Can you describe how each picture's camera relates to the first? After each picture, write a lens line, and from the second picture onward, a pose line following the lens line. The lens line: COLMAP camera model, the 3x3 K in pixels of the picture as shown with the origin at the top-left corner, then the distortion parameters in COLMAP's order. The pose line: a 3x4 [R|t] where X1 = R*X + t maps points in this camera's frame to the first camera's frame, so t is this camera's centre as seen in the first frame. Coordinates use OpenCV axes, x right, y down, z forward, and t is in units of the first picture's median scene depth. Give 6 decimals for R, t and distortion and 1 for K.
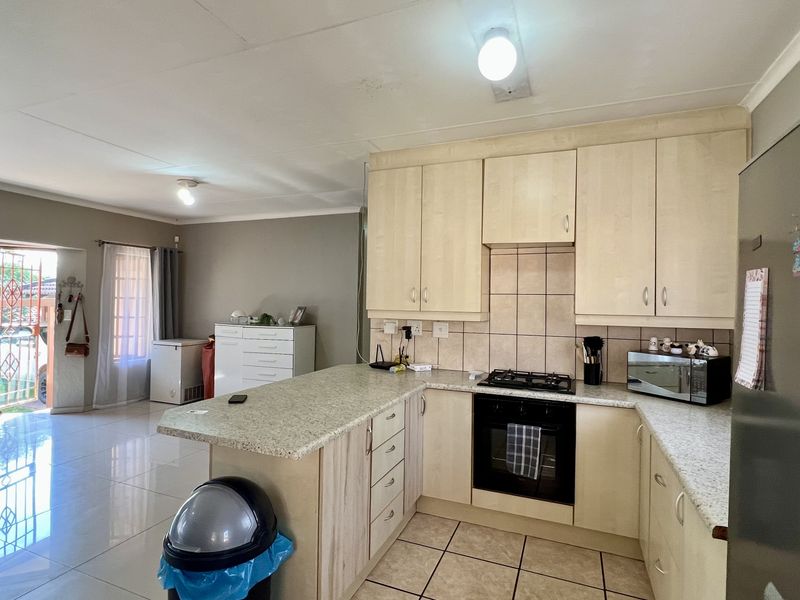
lens RADIAL K [[429.4, 0, 393.8], [0, 429.4, 296.9], [0, 0, 1]] dist [-0.005617, -0.000049]
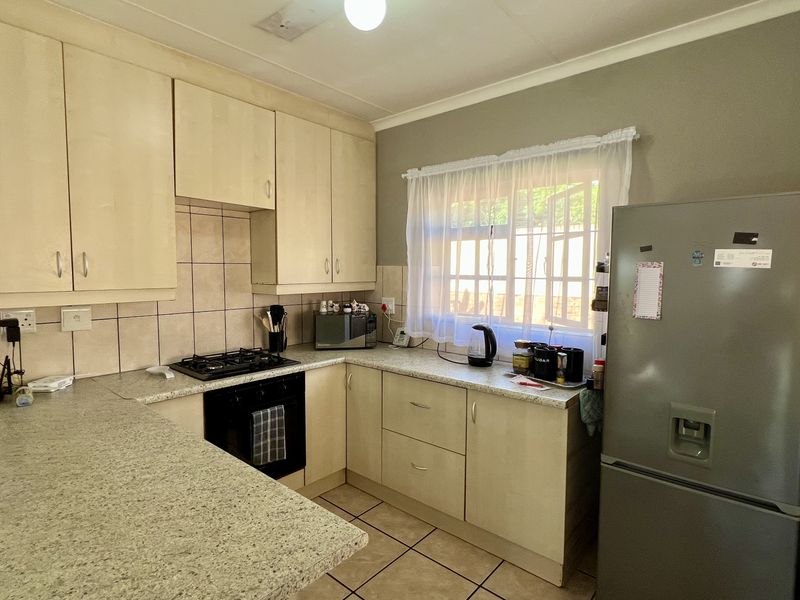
lens RADIAL K [[429.4, 0, 399.6], [0, 429.4, 297.7], [0, 0, 1]] dist [-0.005617, -0.000049]
pose [[0.302390, -0.078265, 0.949966, -0.429925], [-0.010641, 0.996284, 0.085468, -0.016652], [-0.953125, -0.035953, 0.300433, 0.434439]]
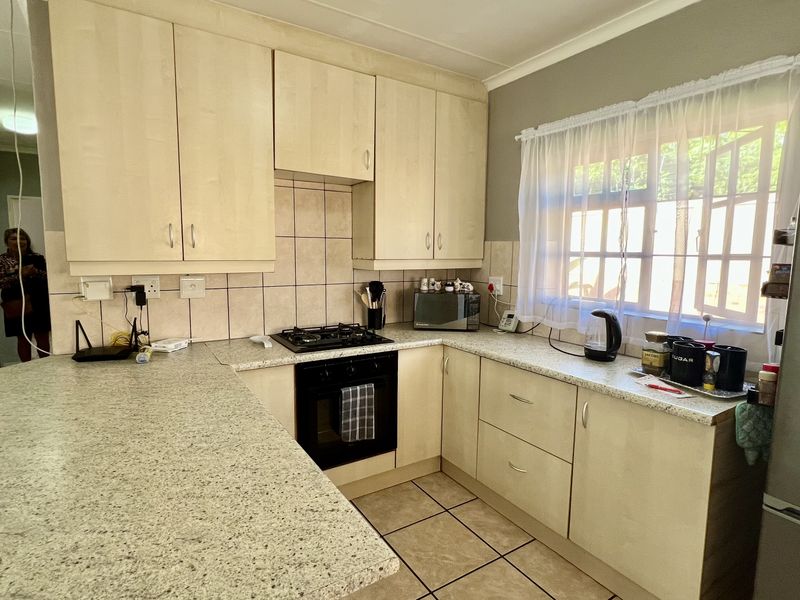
lens RADIAL K [[429.4, 0, 396.3], [0, 429.4, 297.9], [0, 0, 1]] dist [-0.005617, -0.000049]
pose [[0.570024, -0.101394, 0.815348, -0.334360], [-0.010884, 0.991337, 0.130889, -0.000175], [-0.821556, -0.083484, 0.563983, 0.415494]]
